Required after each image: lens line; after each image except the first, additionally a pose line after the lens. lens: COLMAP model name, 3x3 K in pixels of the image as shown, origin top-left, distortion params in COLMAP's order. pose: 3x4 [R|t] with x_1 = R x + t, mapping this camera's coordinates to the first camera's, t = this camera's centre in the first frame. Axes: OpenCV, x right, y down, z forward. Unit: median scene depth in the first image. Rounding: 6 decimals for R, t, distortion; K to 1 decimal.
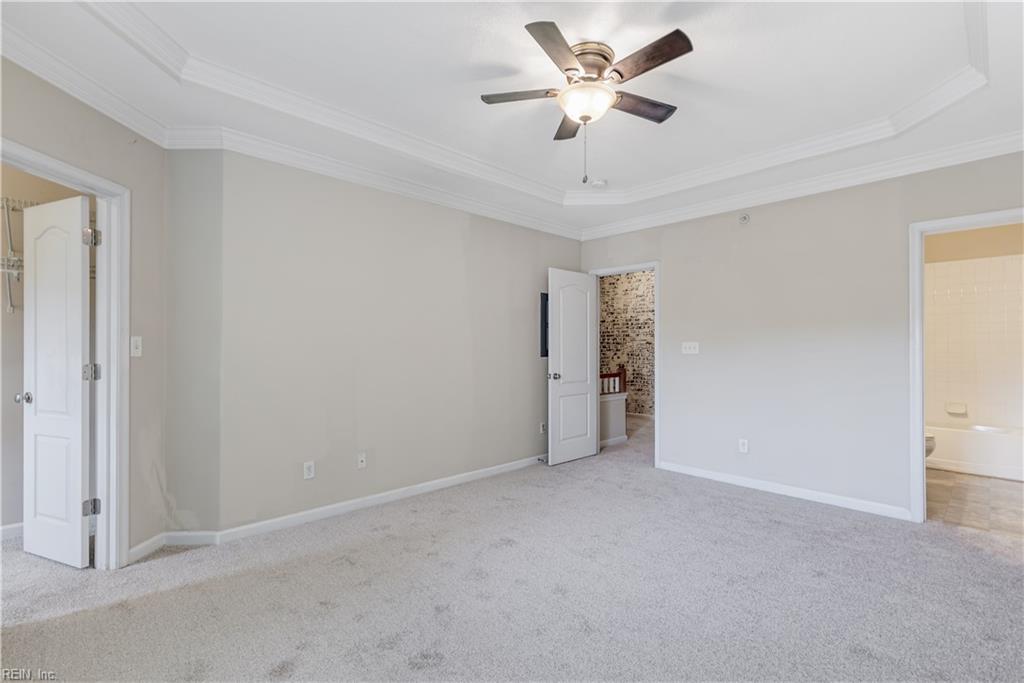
lens RADIAL K [[470.3, 0, 509.7], [0, 470.3, 343.7], [0, 0, 1]] dist [0.002507, -0.000455]
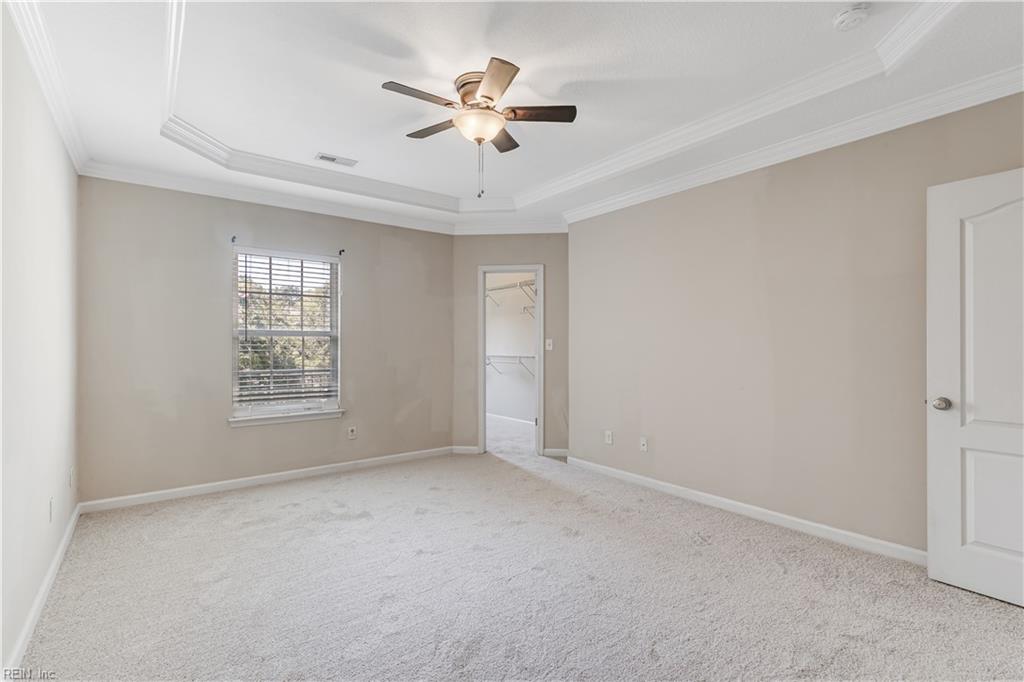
lens RADIAL K [[470.3, 0, 515.2], [0, 470.3, 343.9], [0, 0, 1]] dist [0.002507, -0.000455]
pose [[-0.107764, -0.006866, -0.994153, 0.850501], [0.002825, 0.999970, -0.007213, 0.012493], [0.994172, -0.003586, -0.107741, 0.811924]]
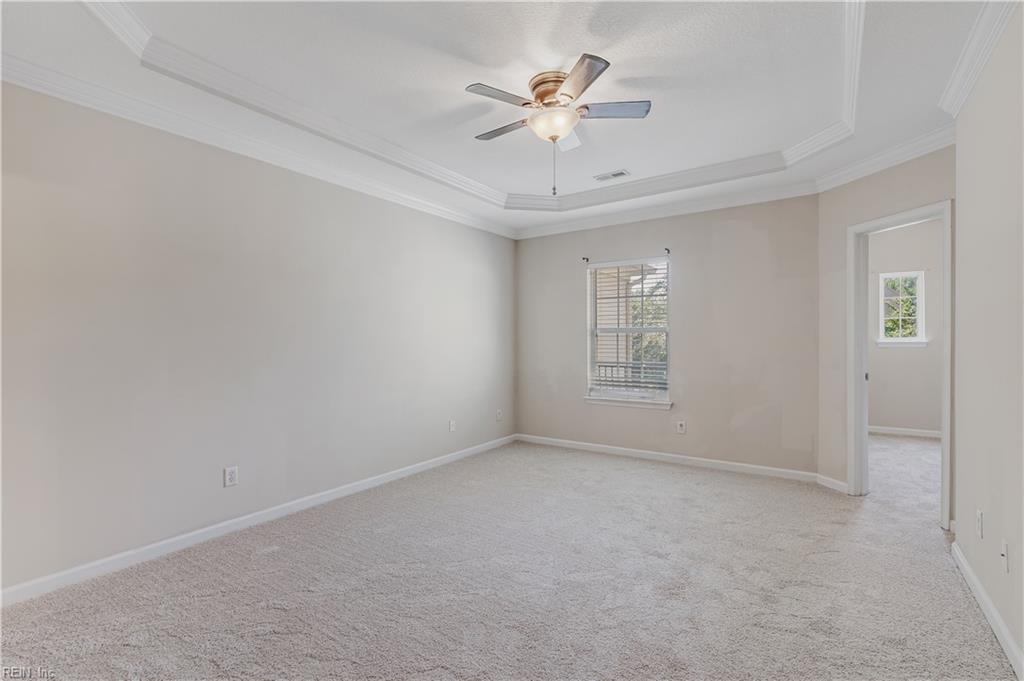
lens RADIAL K [[470.3, 0, 516.1], [0, 470.3, 340.2], [0, 0, 1]] dist [0.002507, -0.000455]
pose [[-0.979398, -0.000092, -0.201942, 0.322604], [0.000702, 0.999992, -0.003861, 0.010360], [0.201940, -0.003924, -0.979390, 1.410587]]
